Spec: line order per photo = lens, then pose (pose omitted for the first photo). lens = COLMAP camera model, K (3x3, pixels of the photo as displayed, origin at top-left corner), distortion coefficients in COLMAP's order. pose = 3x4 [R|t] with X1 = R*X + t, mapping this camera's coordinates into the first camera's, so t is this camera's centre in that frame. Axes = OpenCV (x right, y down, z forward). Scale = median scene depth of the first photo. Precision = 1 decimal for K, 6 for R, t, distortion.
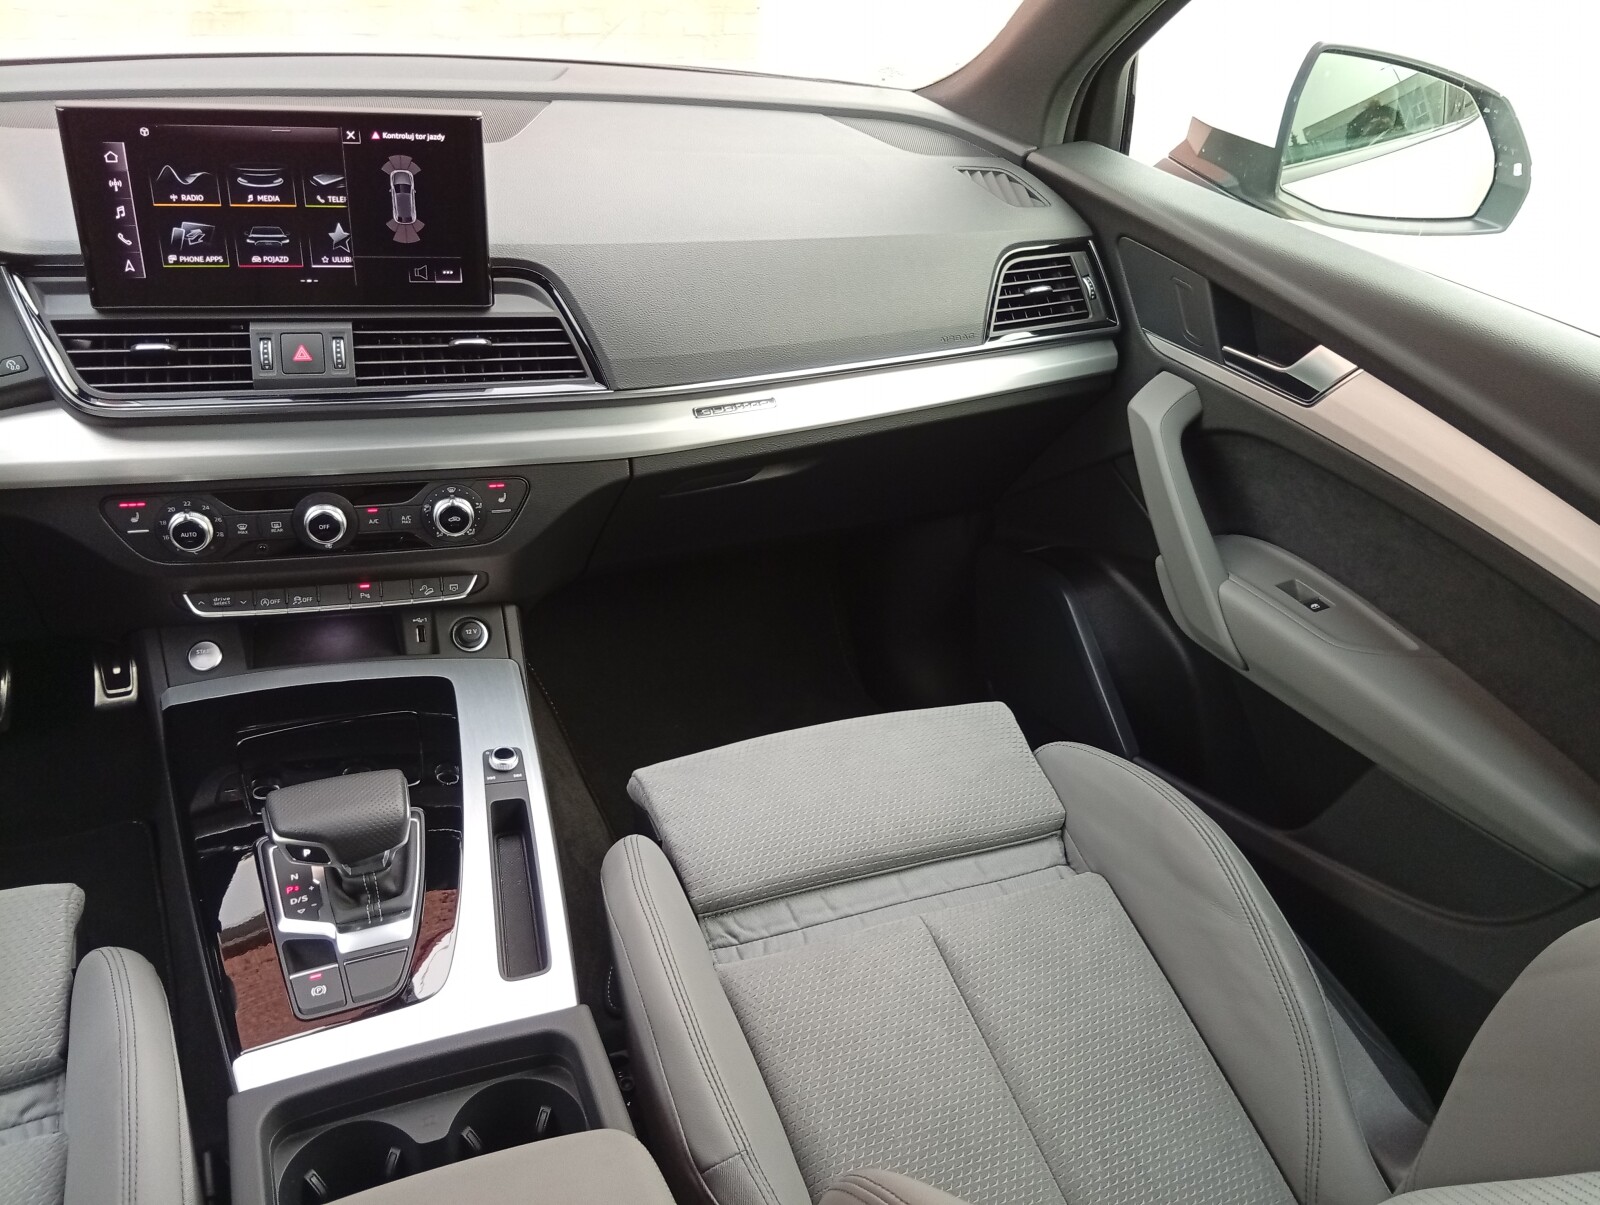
lens RADIAL K [[1289.1, 0, 796.4], [0, 1289.1, 605.6], [0, 0, 1]] dist [0.083557, -0.179512]
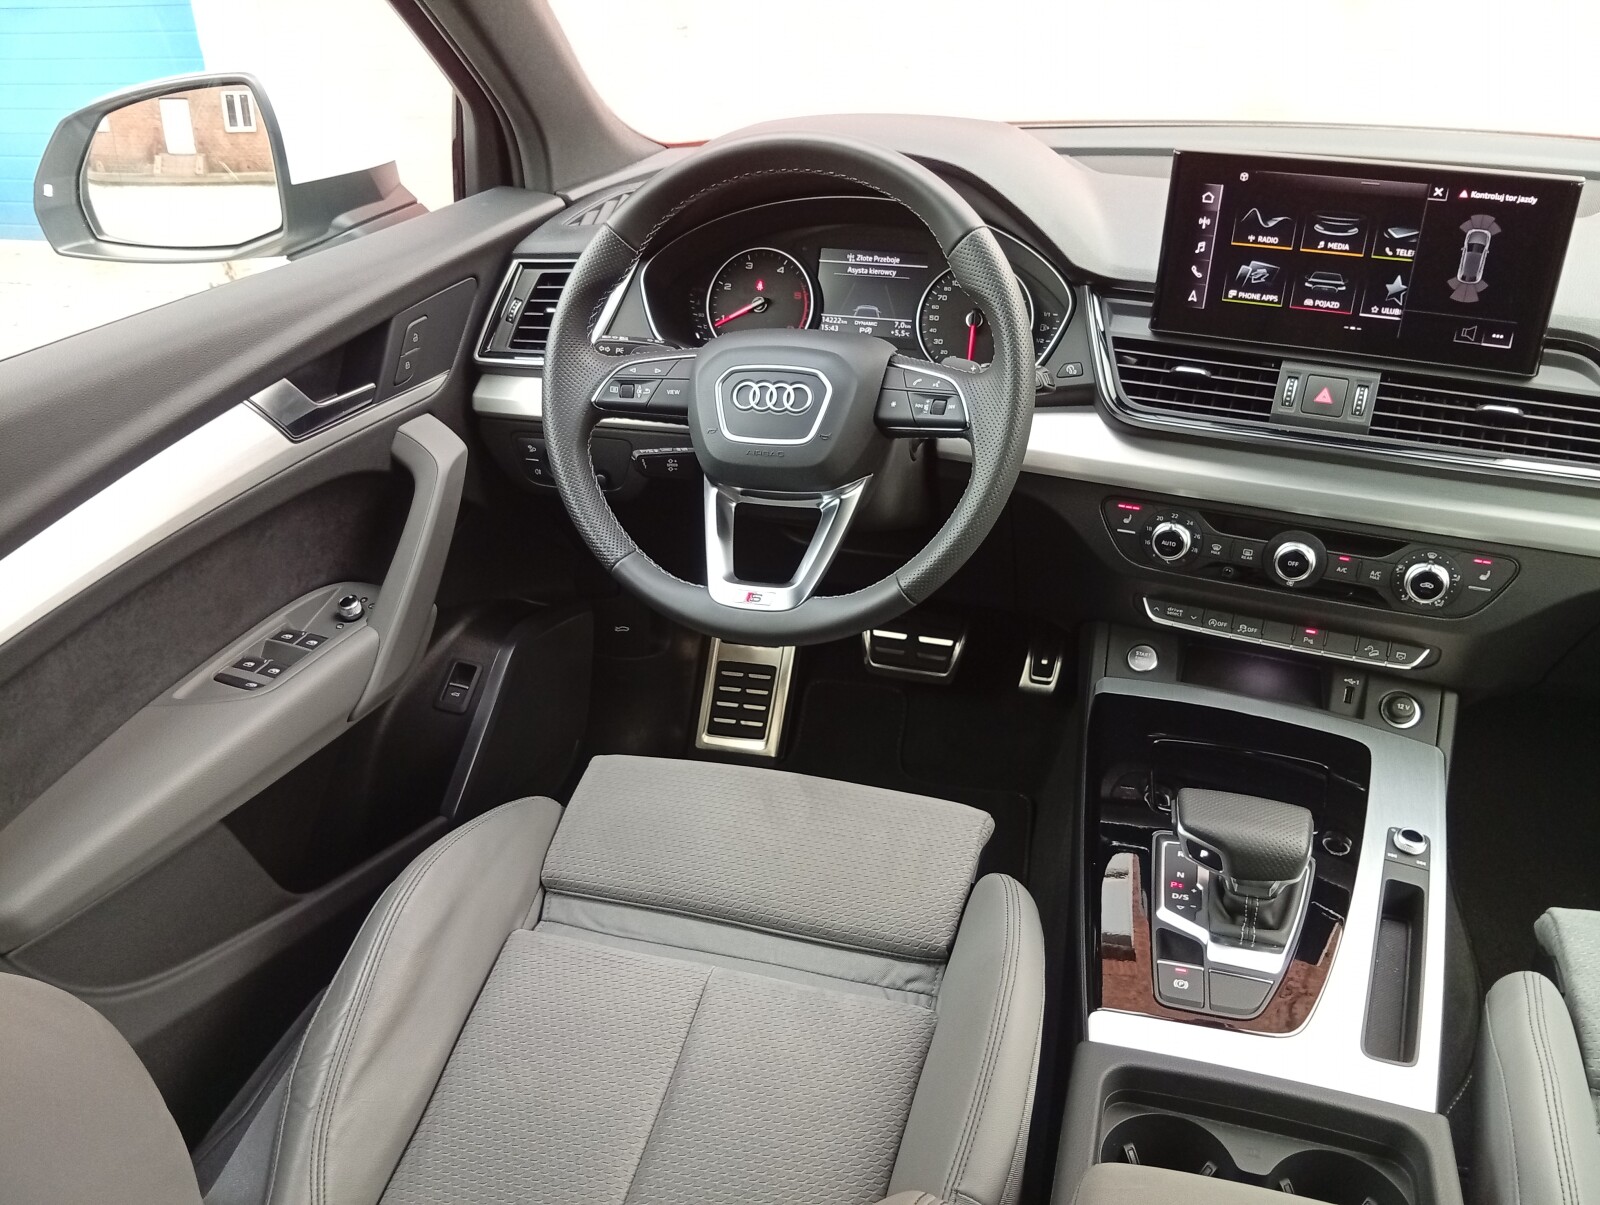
lens RADIAL K [[1289.1, 0, 796.4], [0, 1289.1, 605.6], [0, 0, 1]] dist [0.083557, -0.179512]
pose [[0.770848, 0.231674, -0.593397, -0.050902], [-0.274956, 0.961286, 0.018125, 0.062345], [0.574624, 0.149187, 0.804706, -0.047136]]
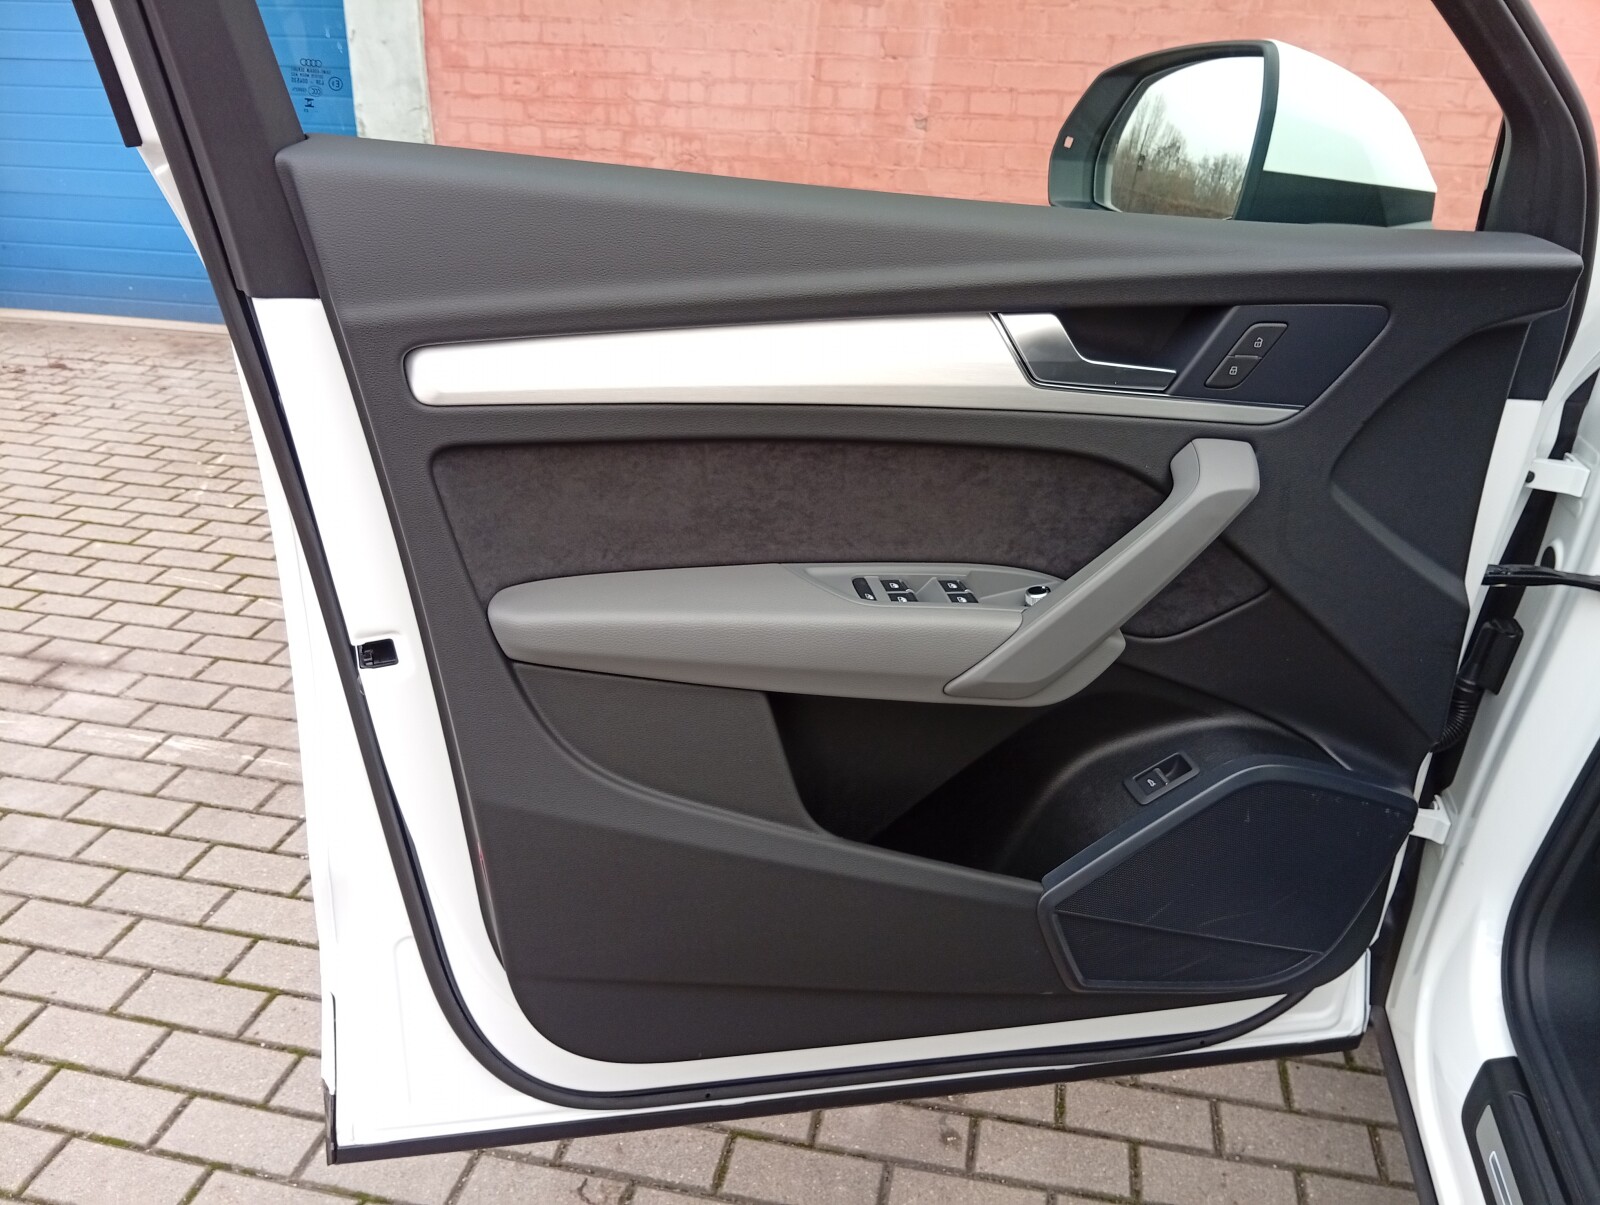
lens RADIAL K [[1289.1, 0, 796.4], [0, 1289.1, 605.6], [0, 0, 1]] dist [0.083557, -0.179512]
pose [[-0.148786, 0.295972, -0.943538, -0.051351], [-0.596553, 0.734113, 0.324349, -0.018270], [0.788662, 0.611129, 0.067337, 0.440058]]
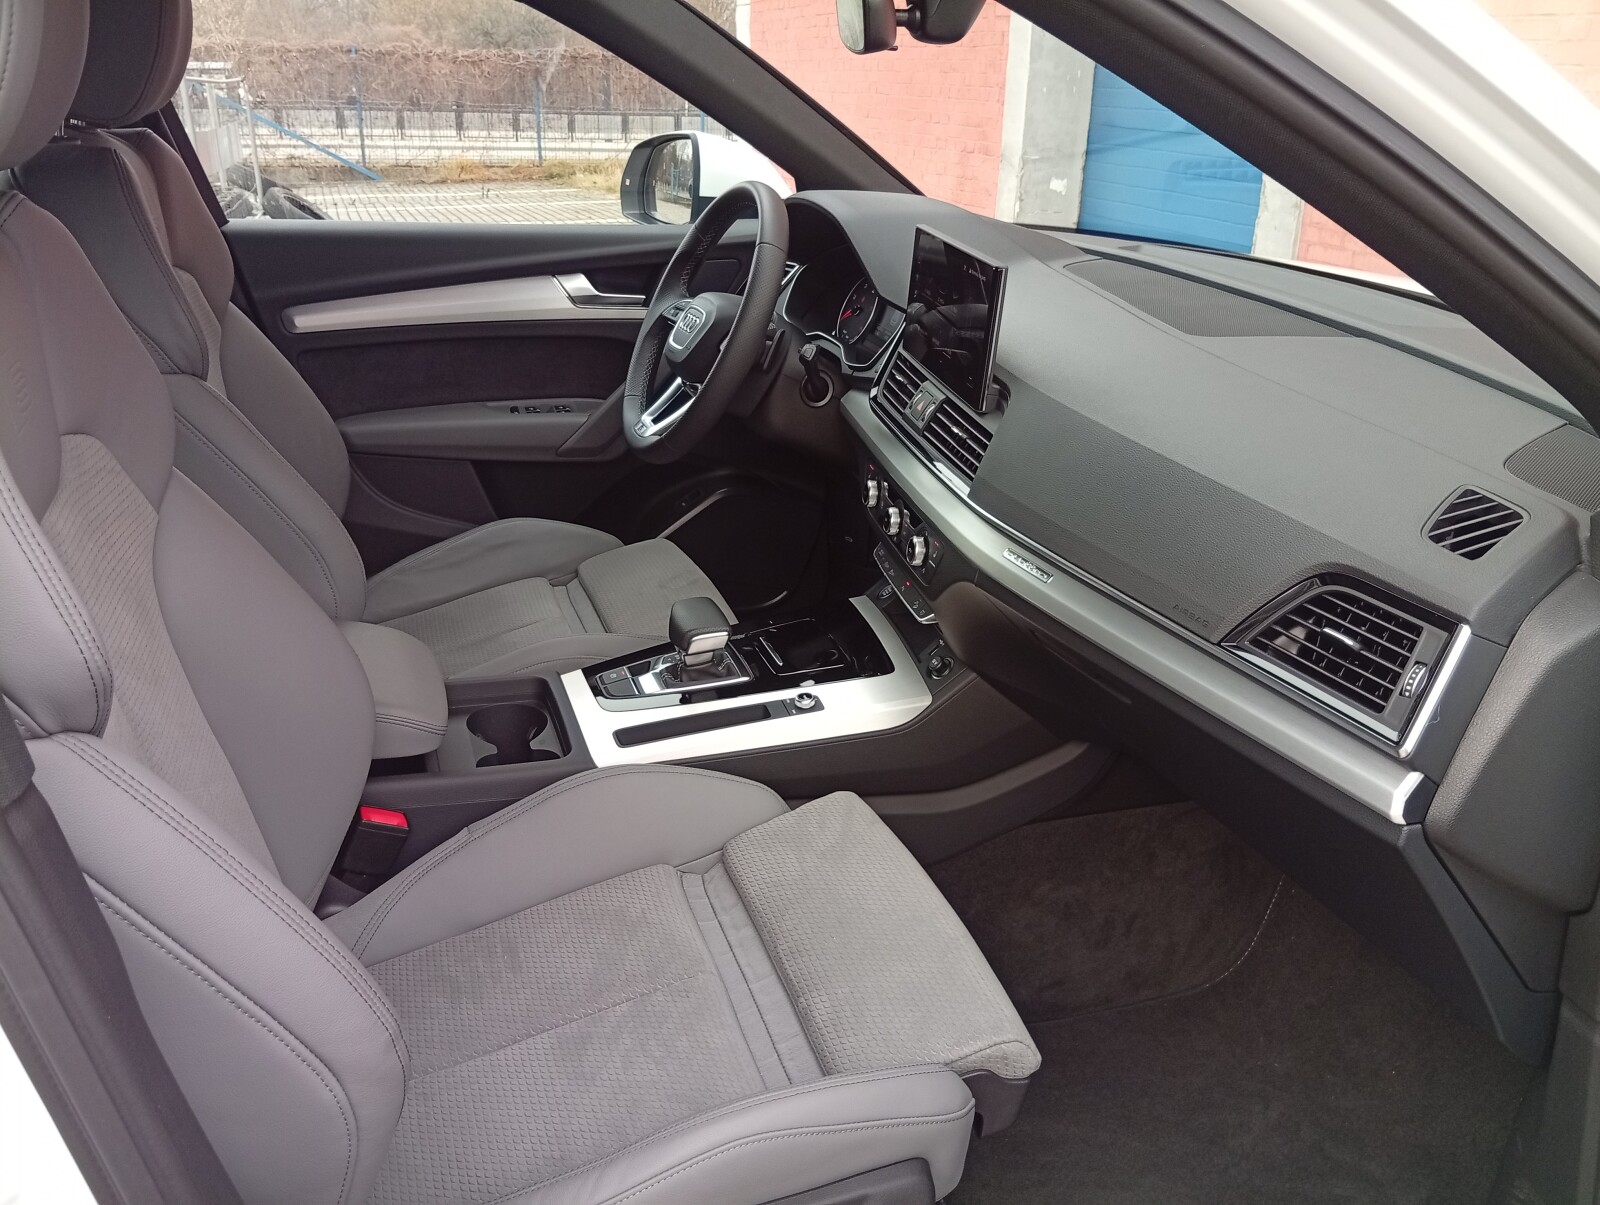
lens RADIAL K [[1291.8, 0, 797.9], [0, 1291.8, 607.6], [0, 0, 1]] dist [0.080856, -0.179626]
pose [[-0.055224, 0.328457, -0.942903, 1.062592], [-0.552027, 0.776847, 0.302943, -0.377977], [0.831995, 0.537238, 0.138416, 0.800135]]
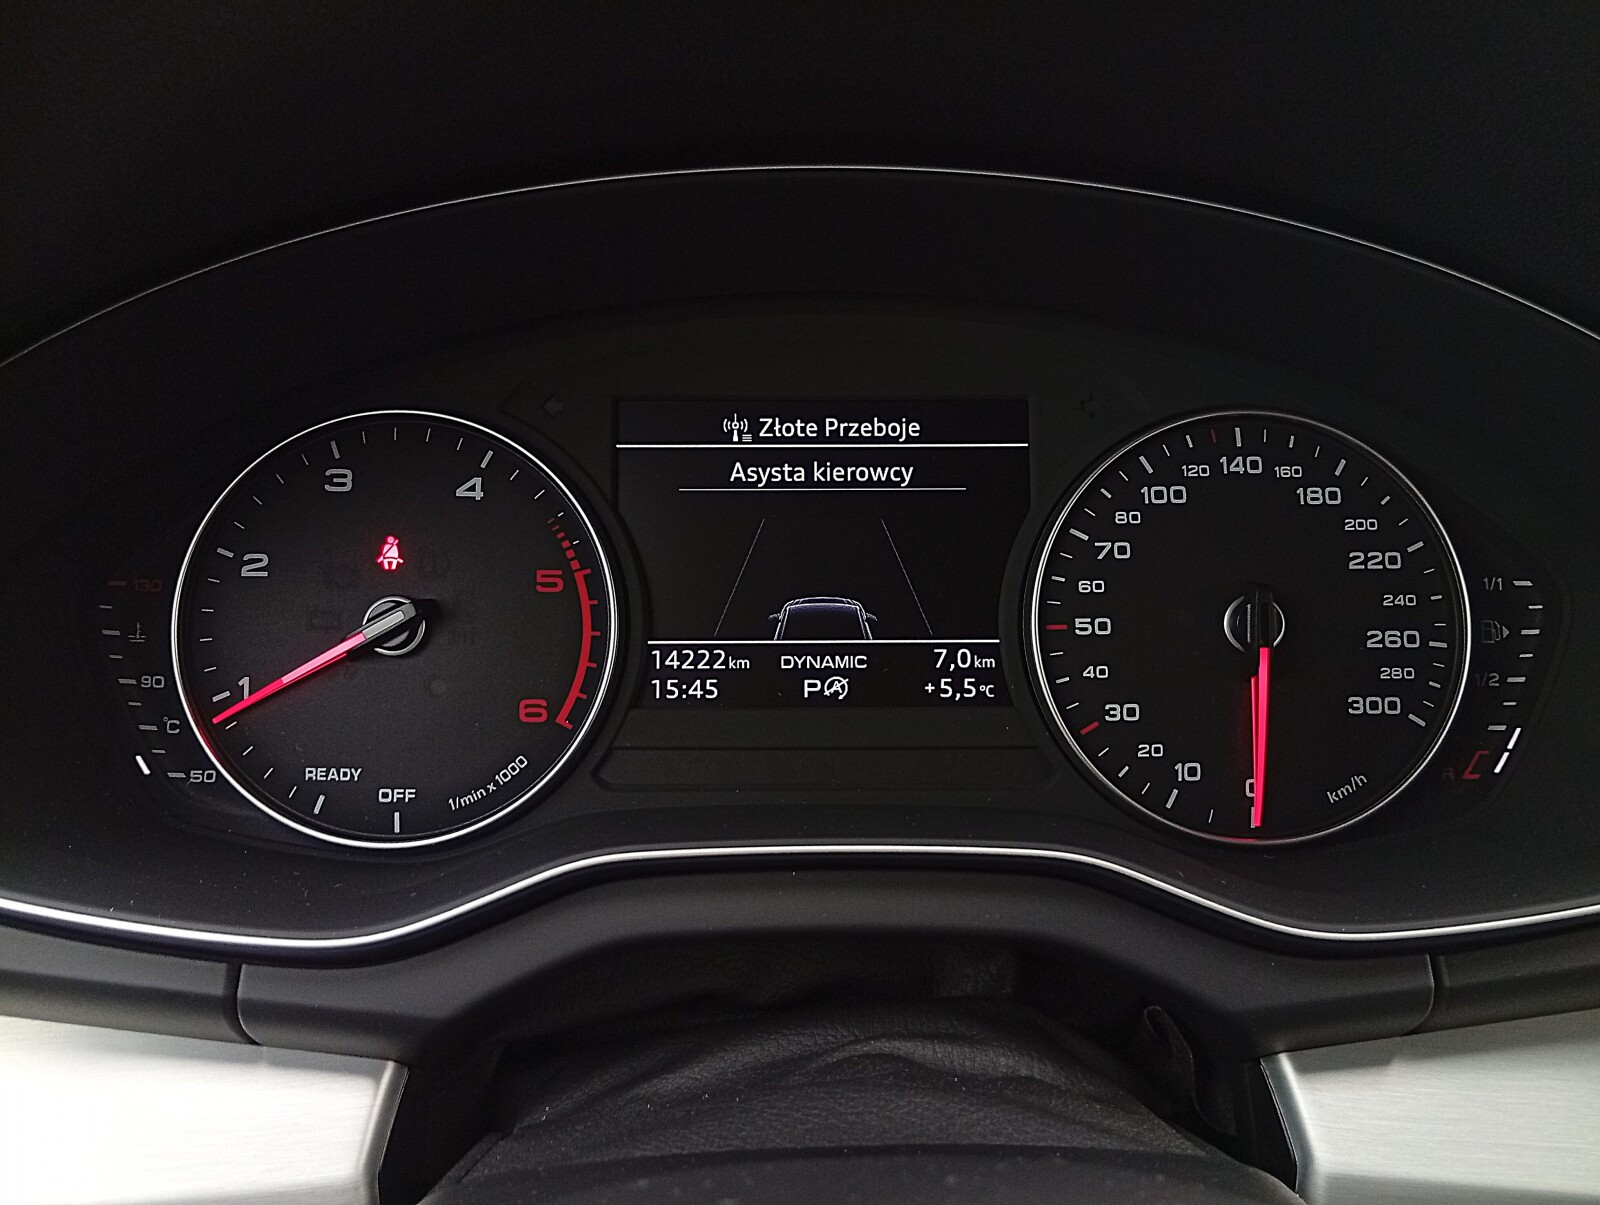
lens RADIAL K [[1289.1, 0, 796.4], [0, 1289.1, 605.6], [0, 0, 1]] dist [0.083557, -0.179512]
pose [[0.929865, 0.055824, -0.363641, -0.688823], [-0.136215, 0.970417, -0.199341, -0.142118], [0.341755, 0.234893, 0.909961, 0.646883]]
